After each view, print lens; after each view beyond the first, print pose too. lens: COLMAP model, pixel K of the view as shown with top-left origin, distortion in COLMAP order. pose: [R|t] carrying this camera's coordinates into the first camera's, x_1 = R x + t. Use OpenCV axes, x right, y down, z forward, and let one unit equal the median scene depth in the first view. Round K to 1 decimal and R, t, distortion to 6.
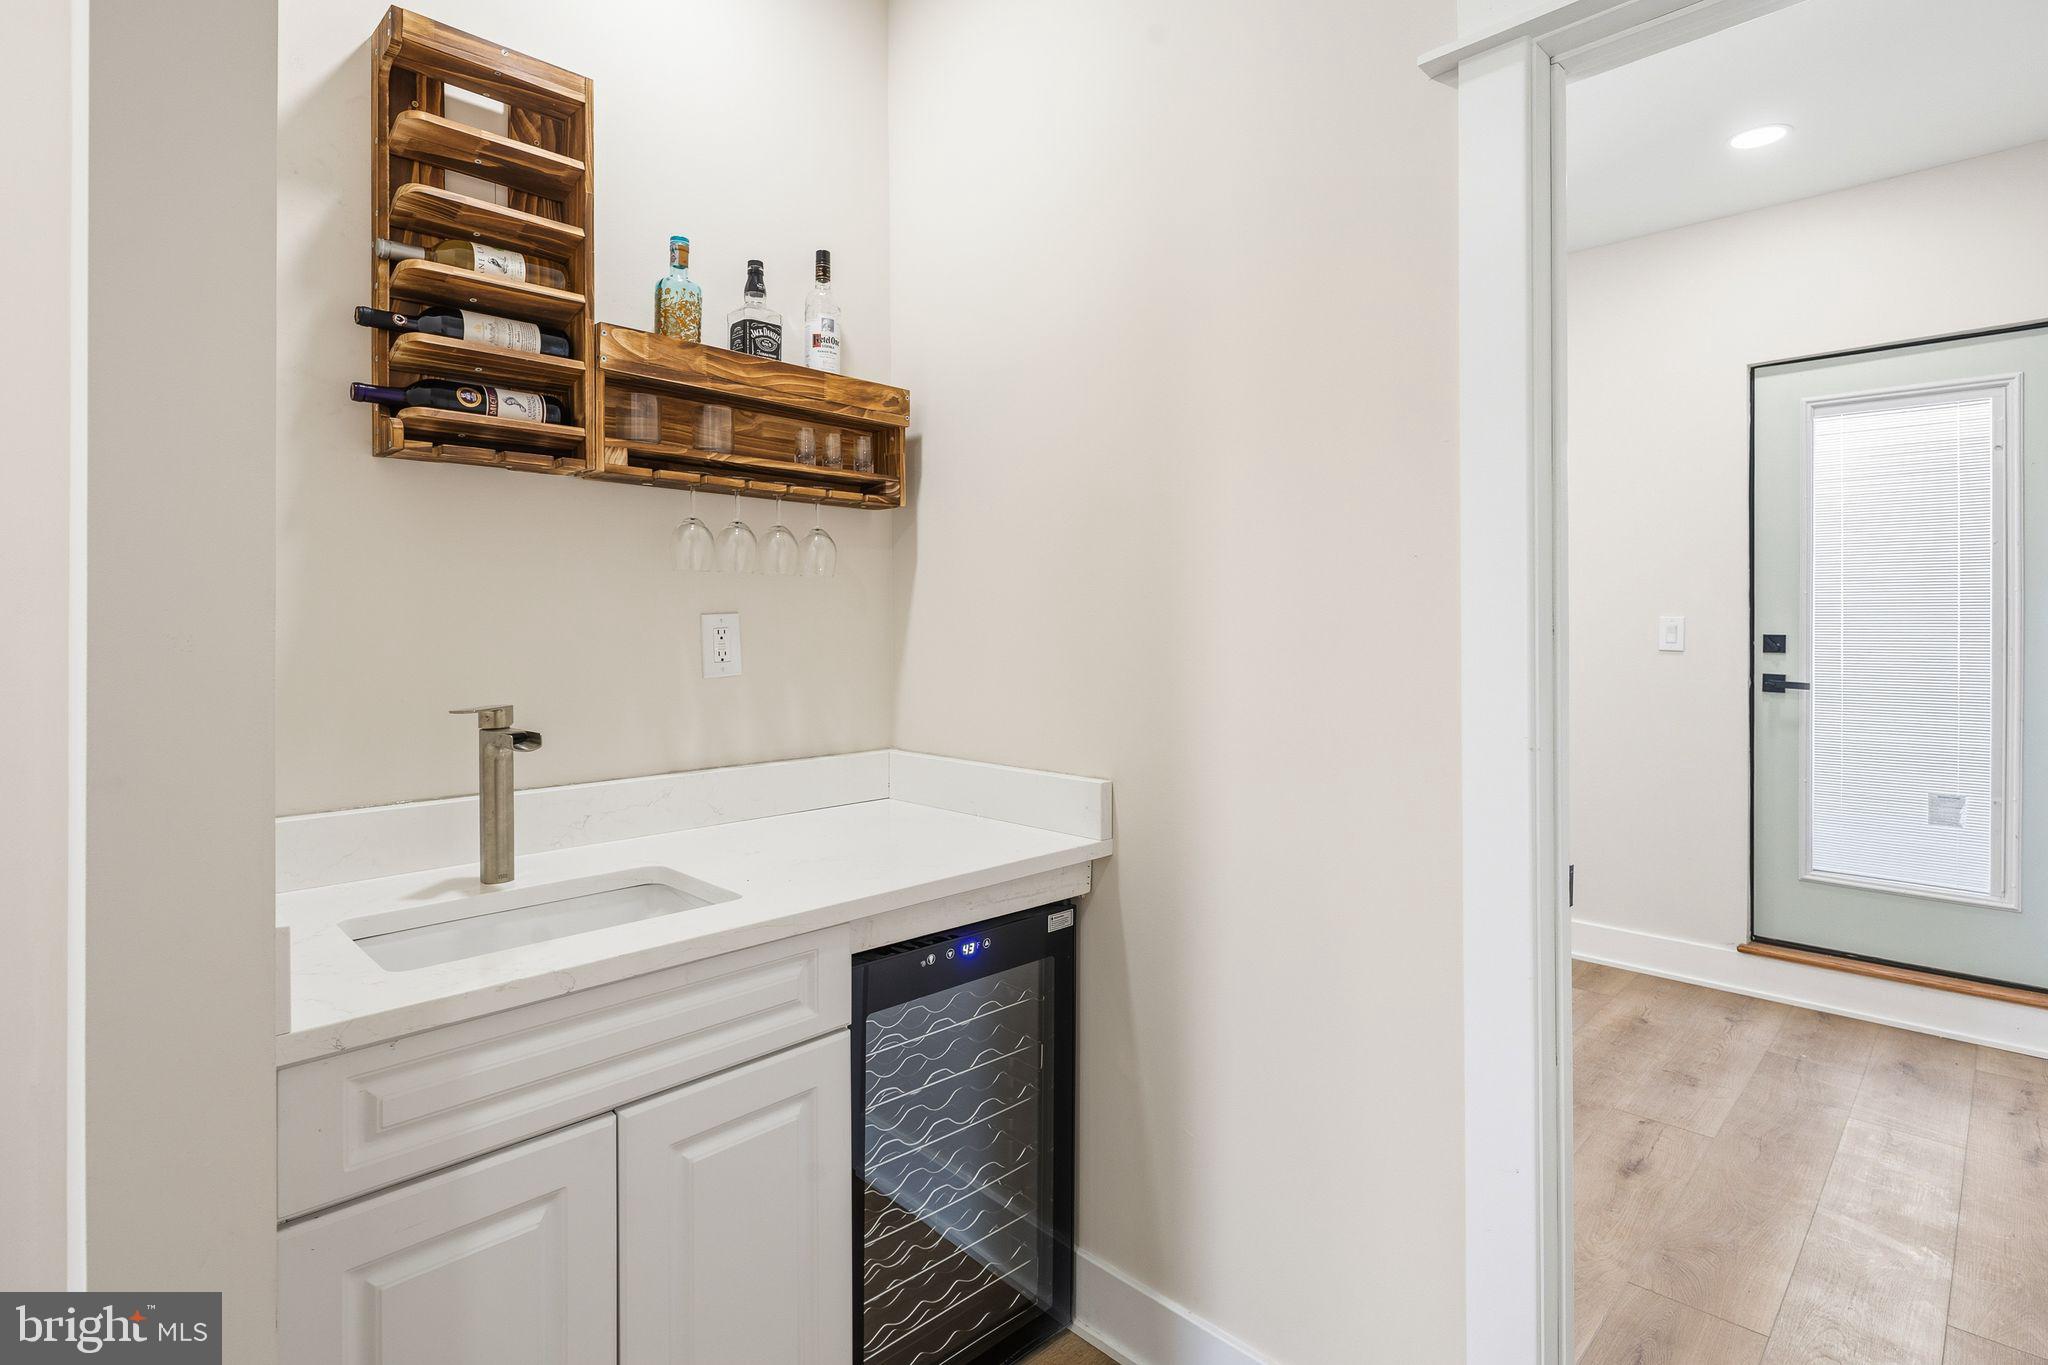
lens RADIAL K [[1014.2, 0, 1028.7], [0, 1014.2, 624.9], [0, 0, 1]] dist [0.002028, -0.003046]
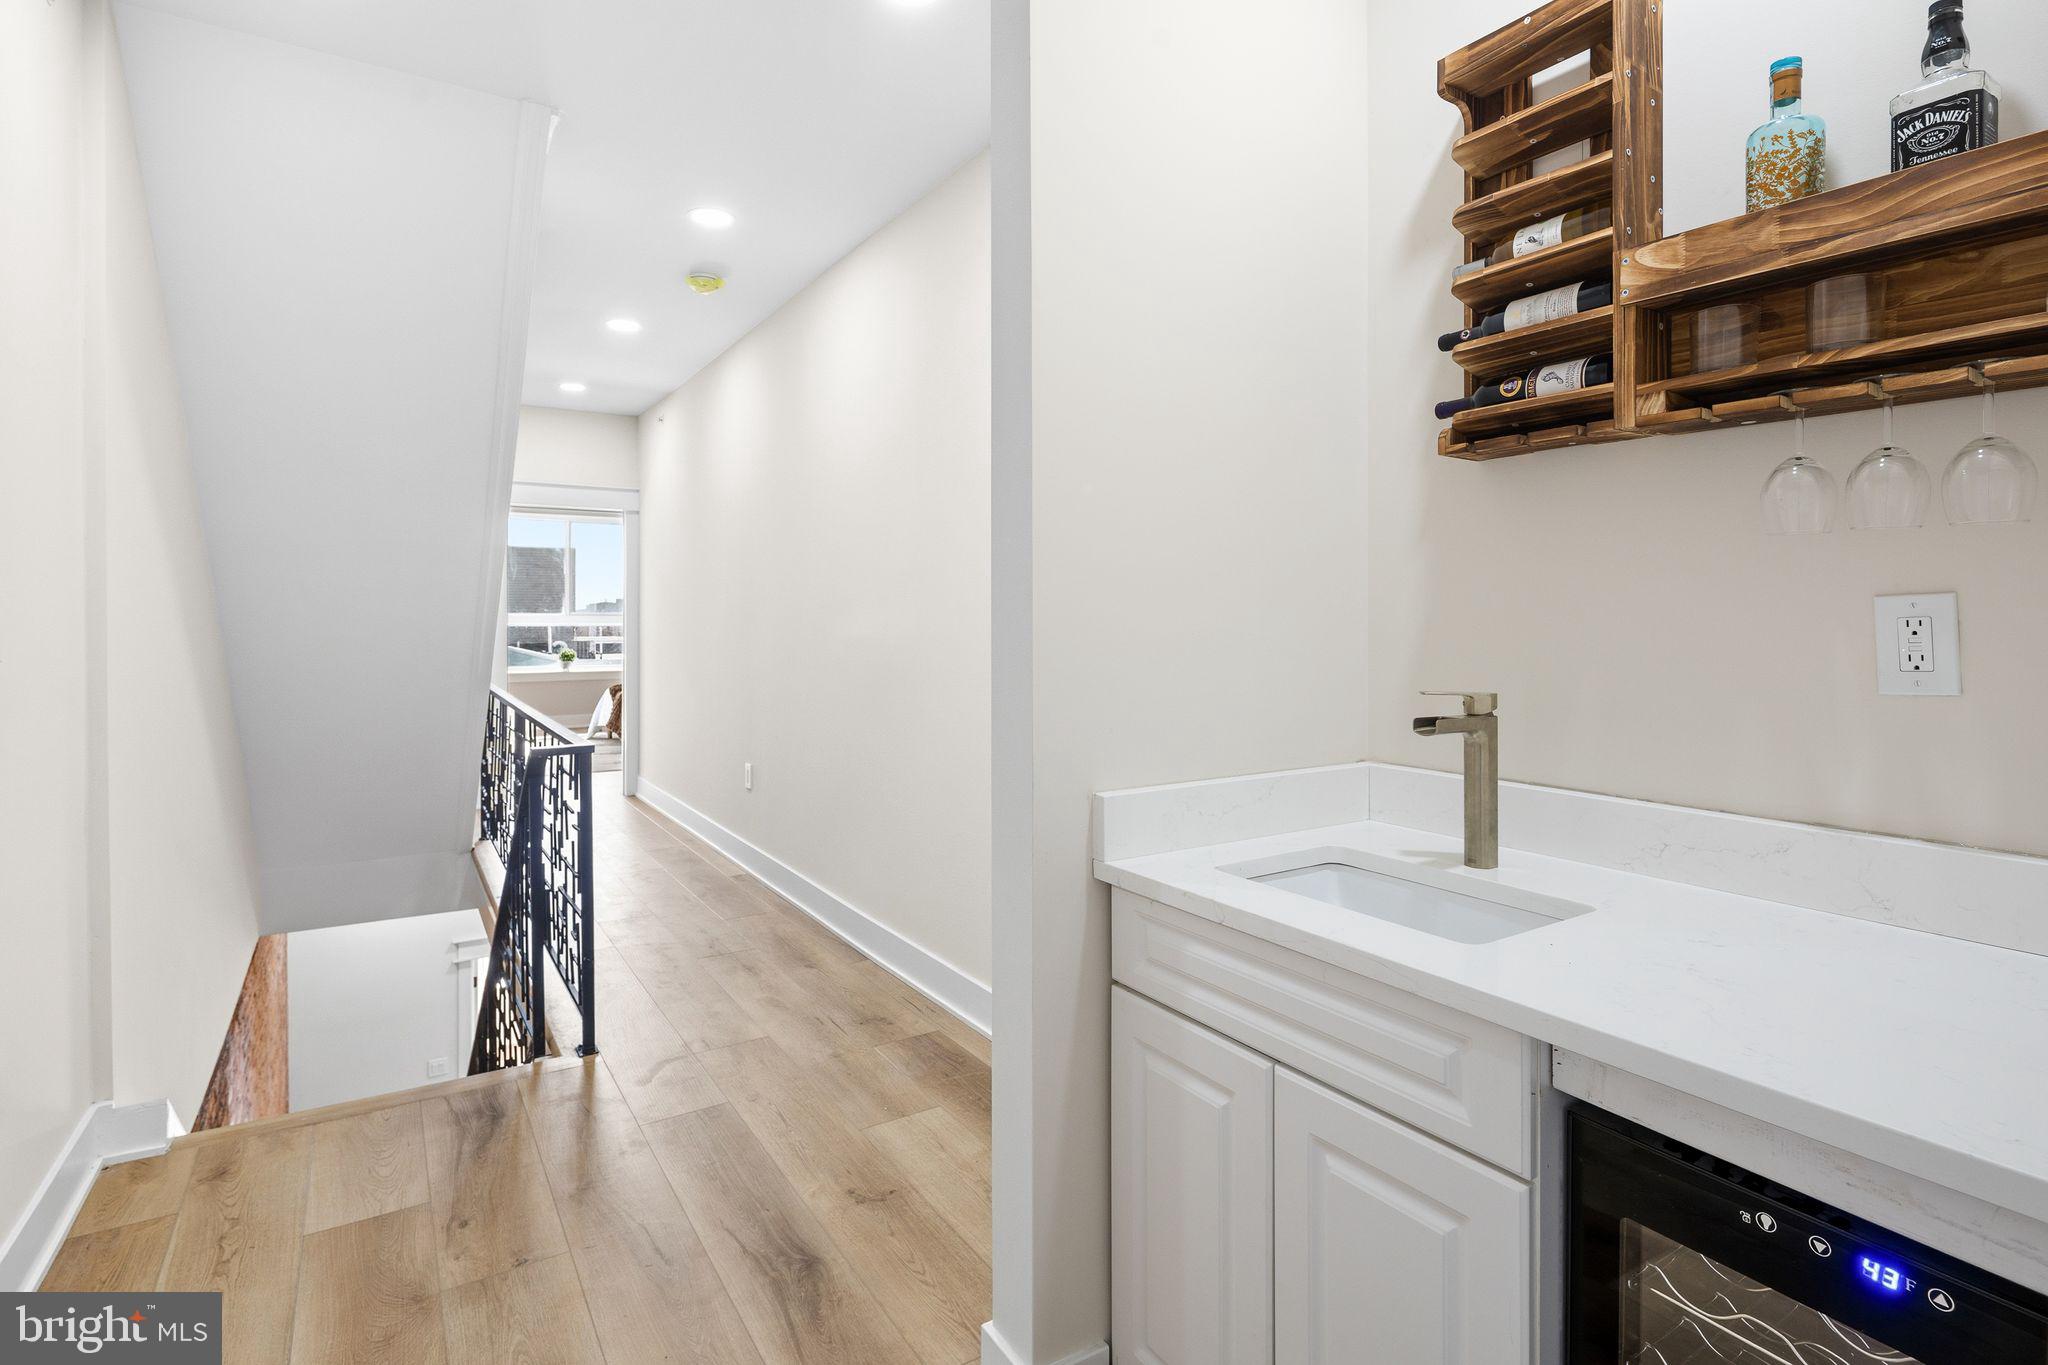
lens RADIAL K [[1014.2, 0, 1028.7], [0, 1014.2, 624.9], [0, 0, 1]] dist [0.002028, -0.003046]
pose [[-0.221668, 0.009766, -0.975073, 0.502868], [-0.000860, 0.999948, 0.010210, 0.002251], [0.975122, 0.003102, -0.221648, 0.705936]]
